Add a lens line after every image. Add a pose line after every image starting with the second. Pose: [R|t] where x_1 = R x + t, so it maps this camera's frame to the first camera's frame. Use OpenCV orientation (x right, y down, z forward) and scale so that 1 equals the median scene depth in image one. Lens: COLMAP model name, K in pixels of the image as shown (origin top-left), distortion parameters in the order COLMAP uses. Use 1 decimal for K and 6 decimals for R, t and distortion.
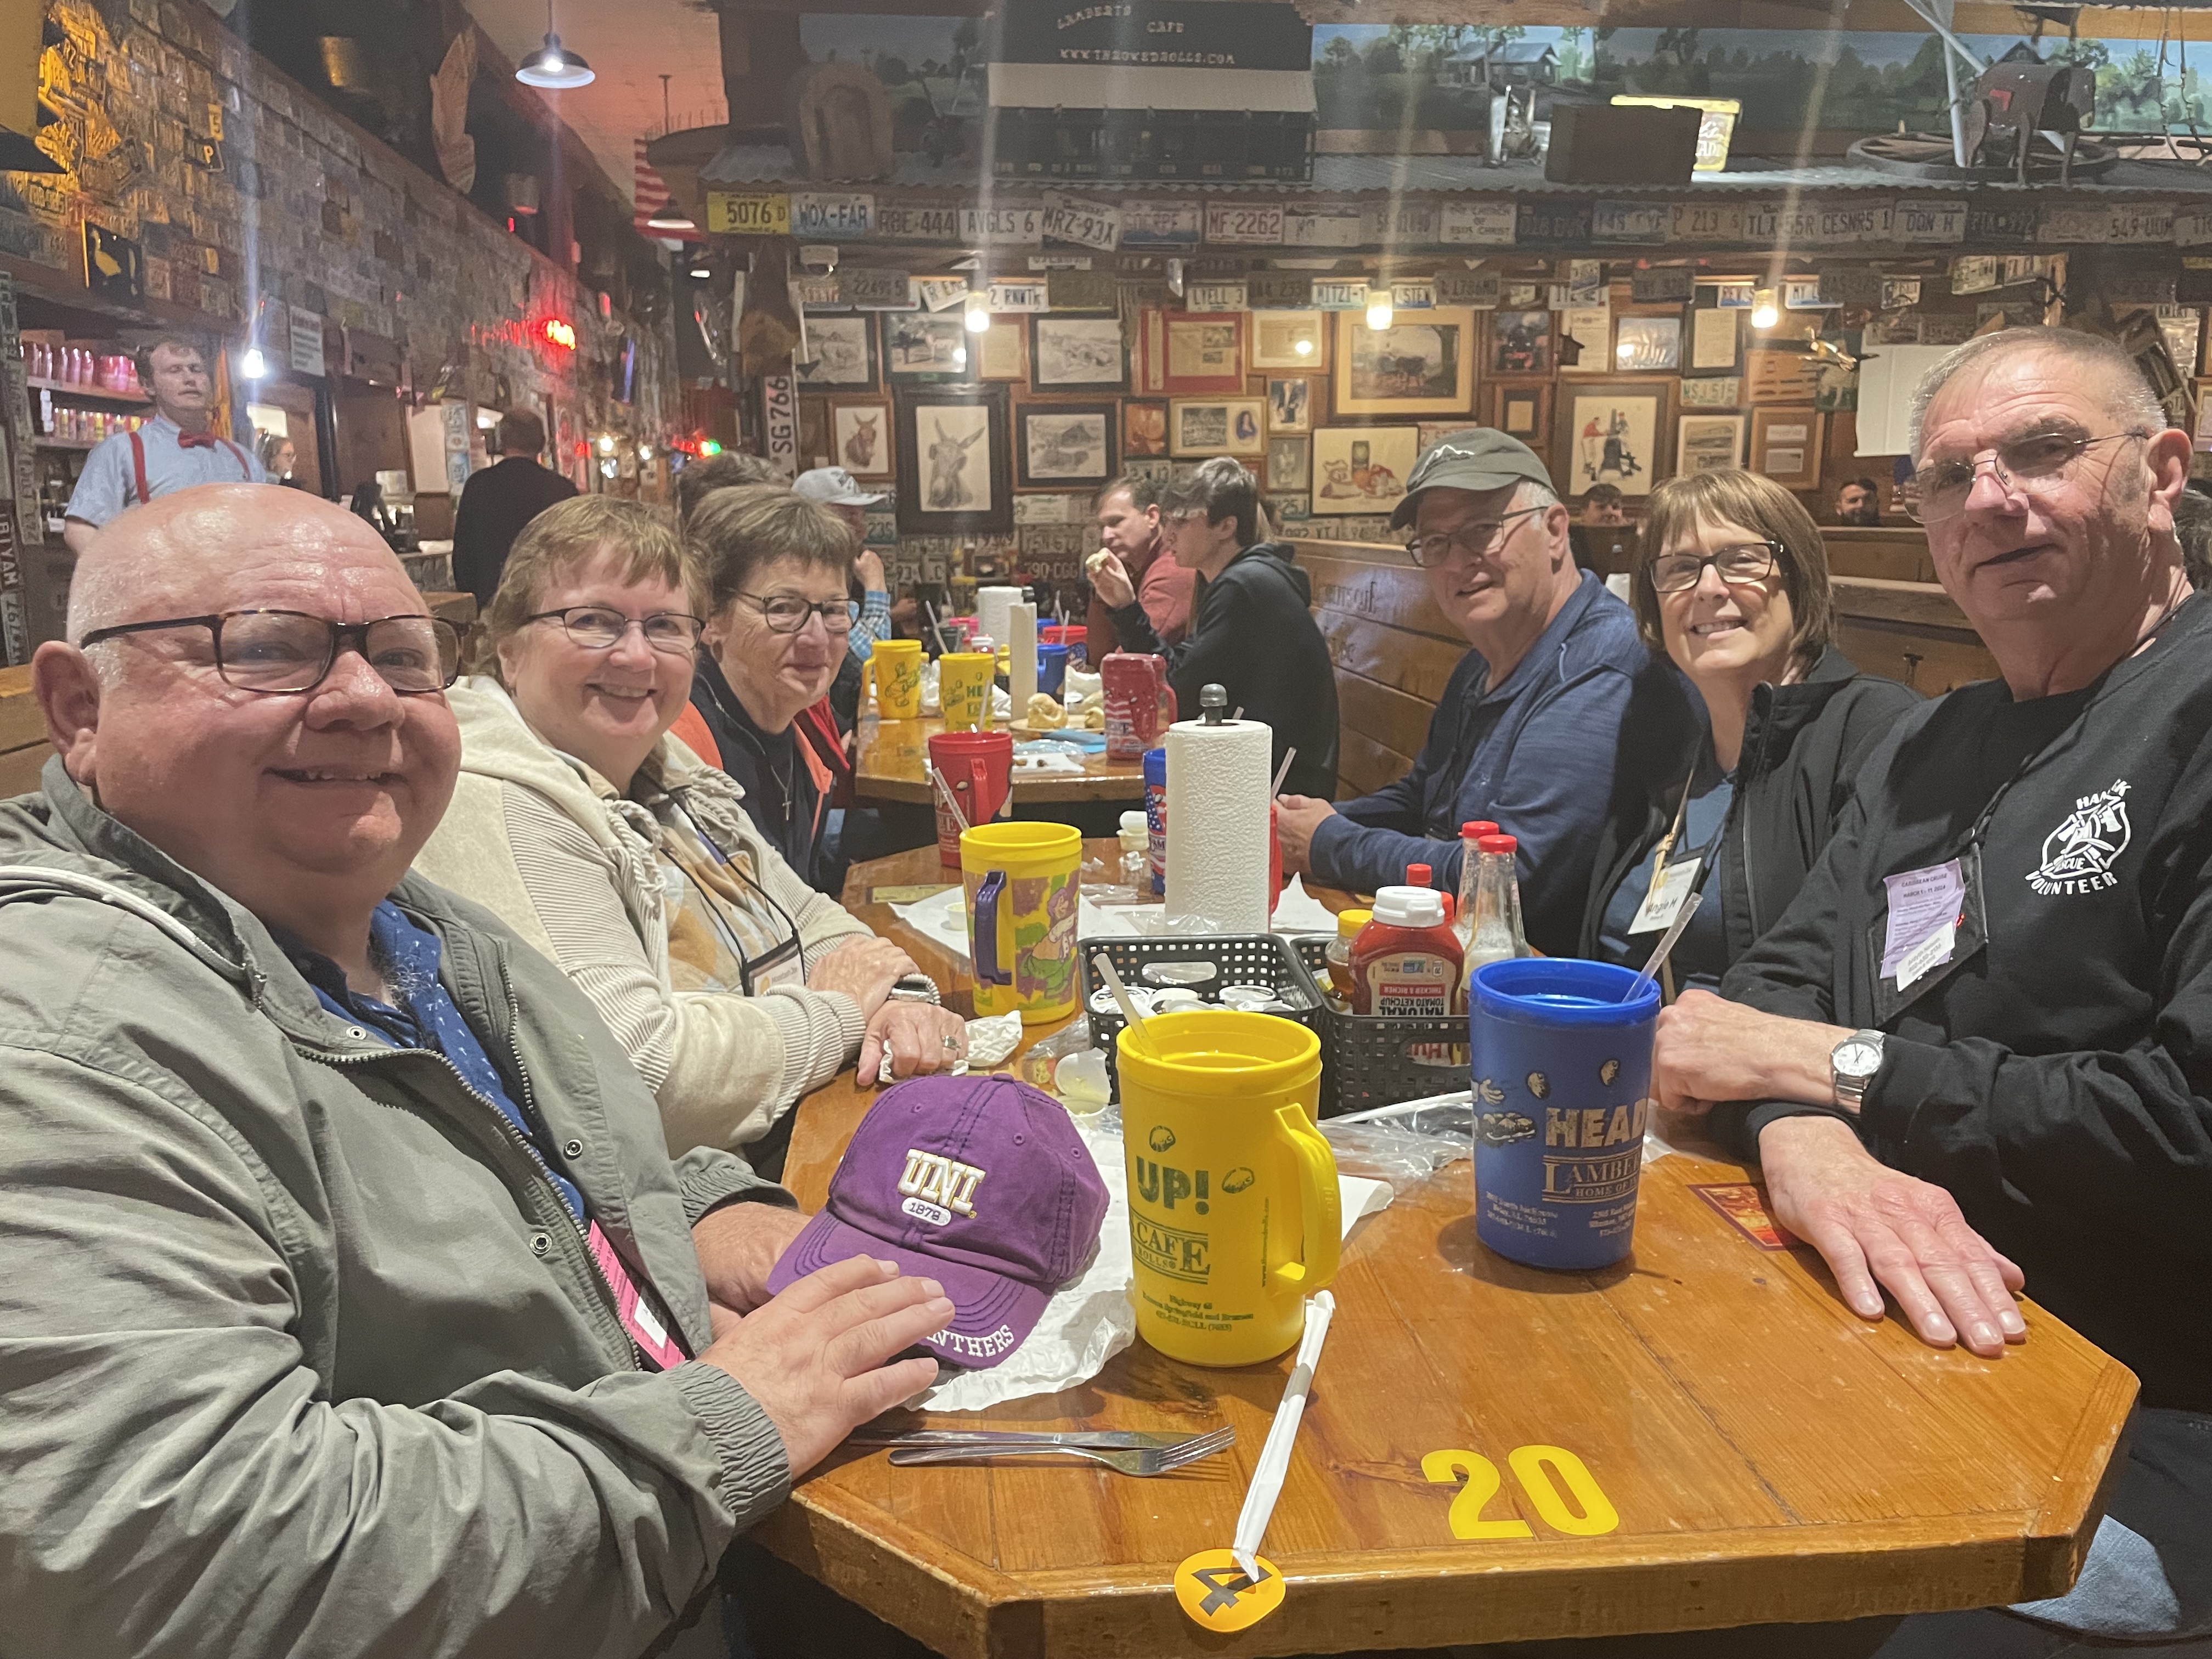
lens RADIAL K [[1682.5, 0, 1099.2], [0, 1682.5, 826.3], [0, 0, 1]] dist [0.090628, -0.123825]
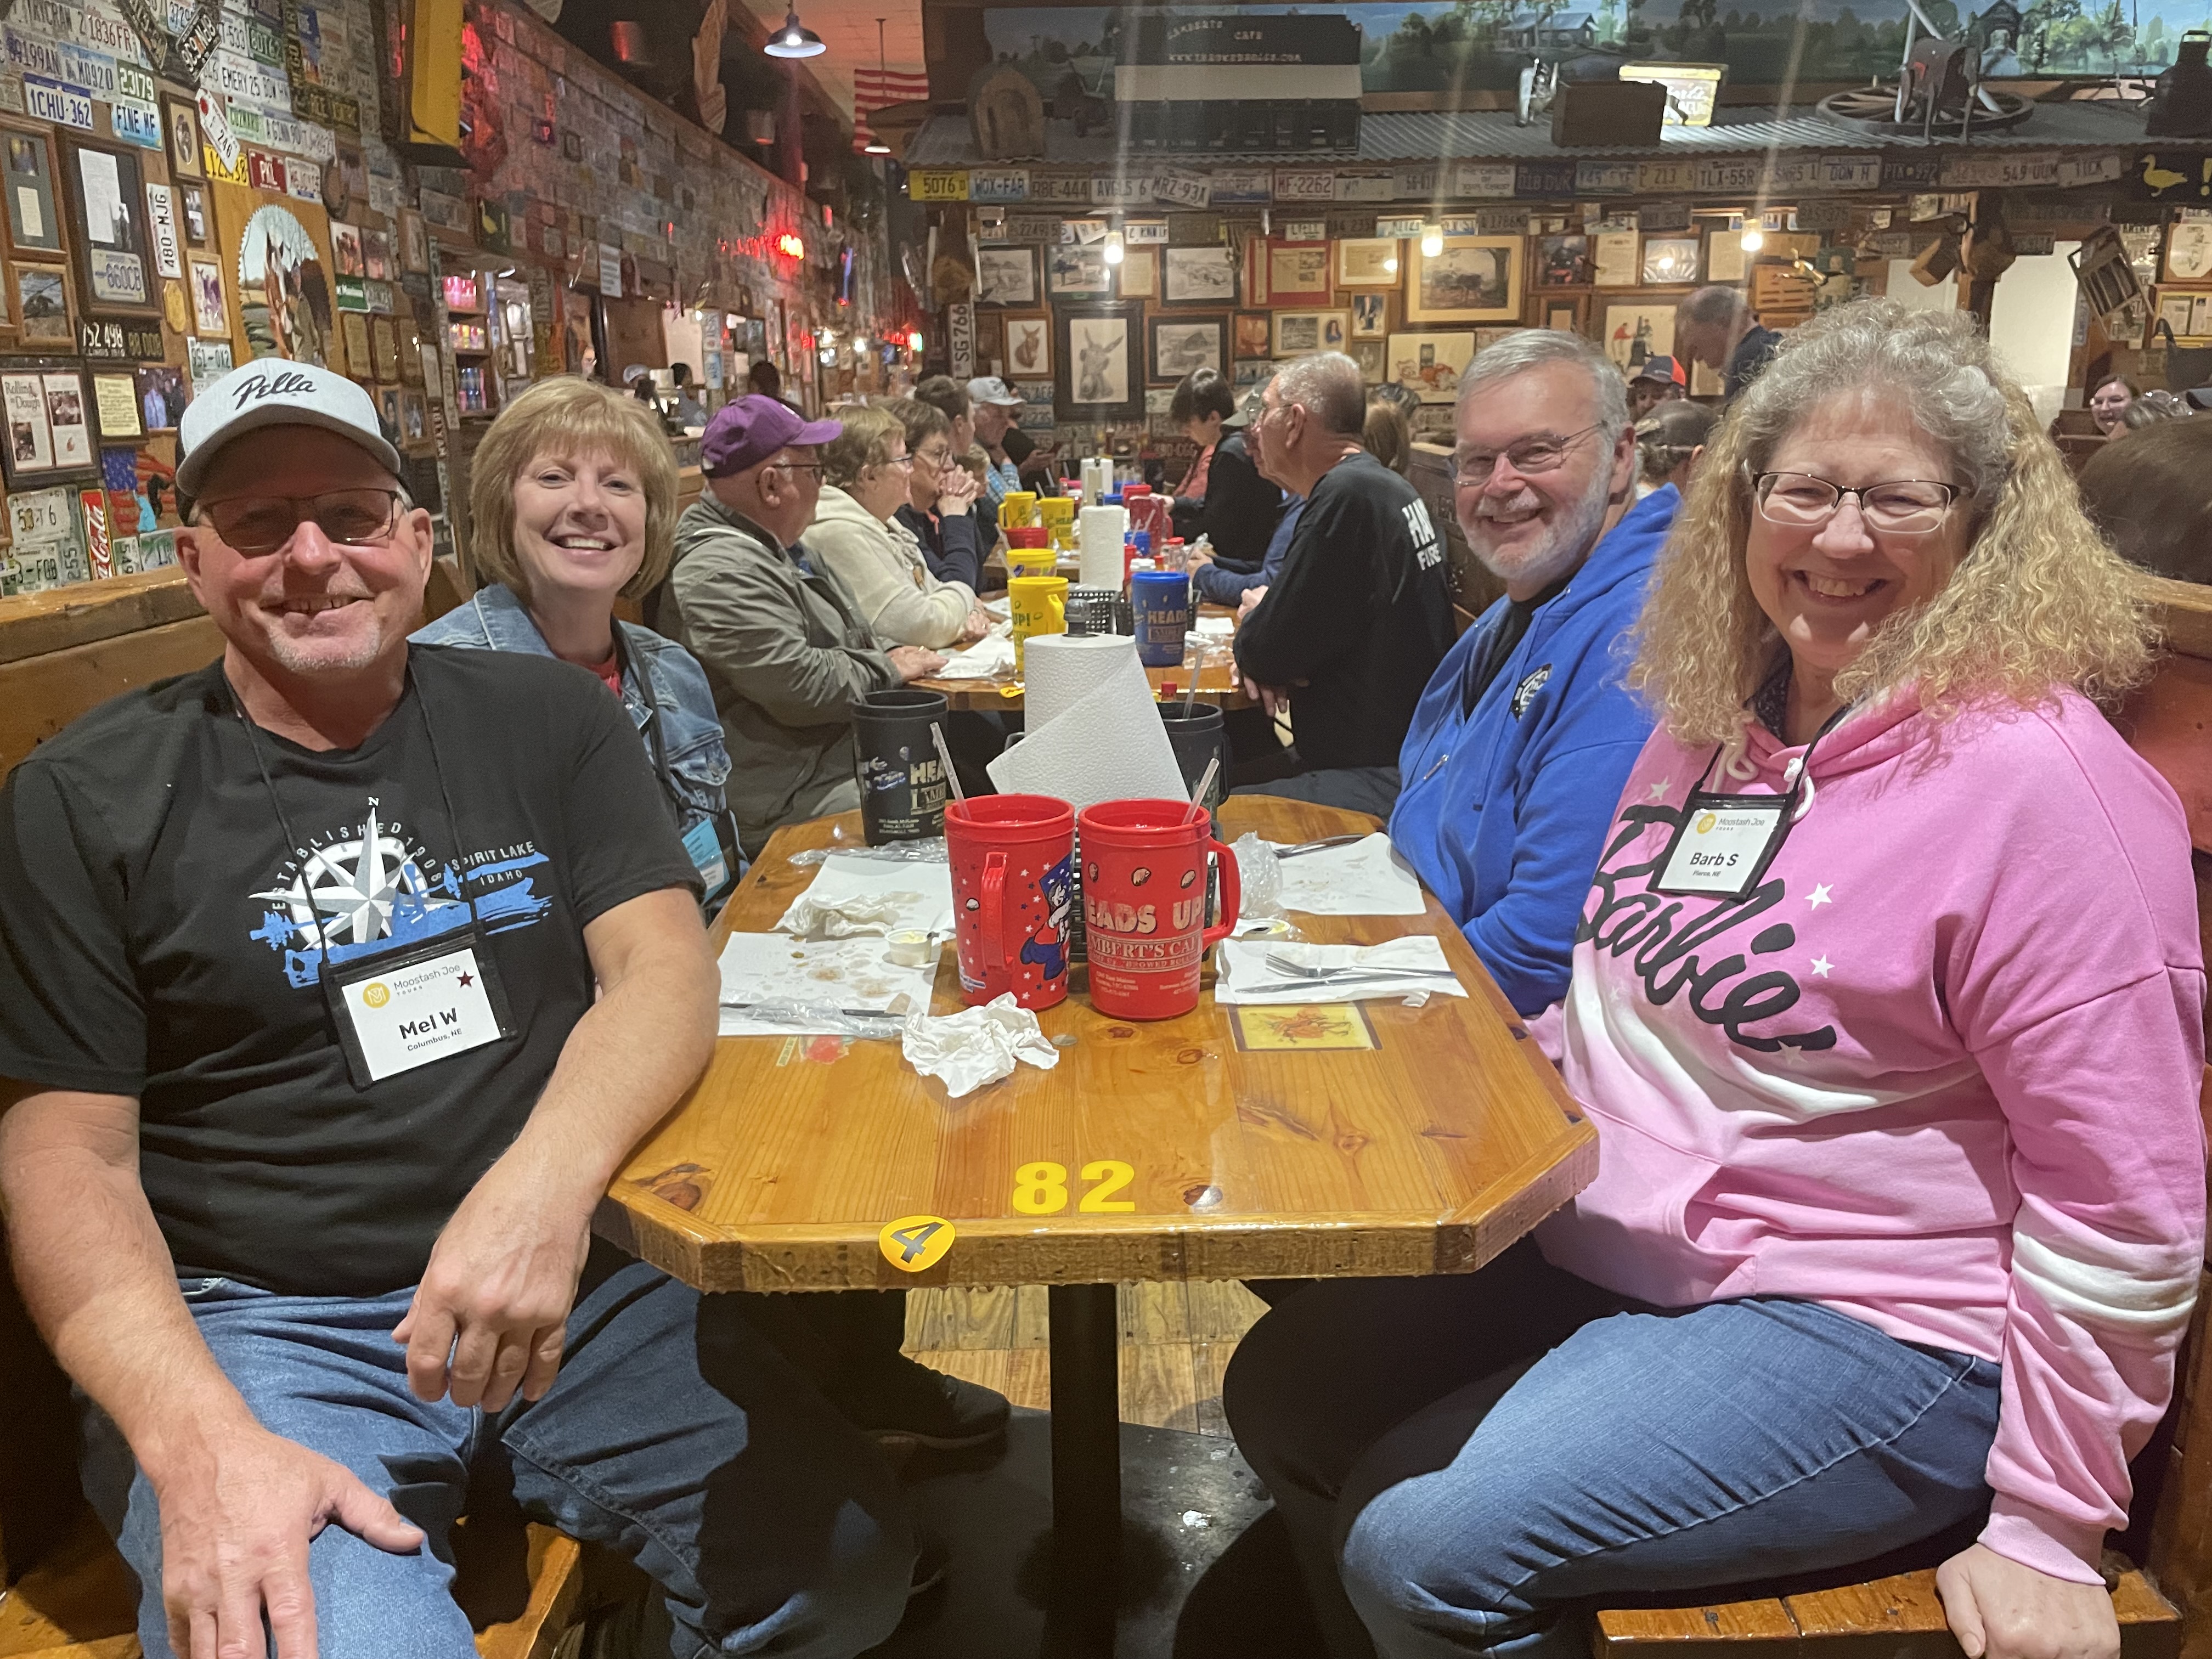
lens RADIAL K [[1683.7, 0, 1123.8], [0, 1683.7, 821.9], [0, 0, 1]] dist [0.090214, -0.125147]
pose [[0.994361, 0.024225, -0.103248, 0.071001], [-0.017682, 0.997804, 0.063824, 0.046024], [0.104567, -0.061639, 0.992606, -0.278984]]
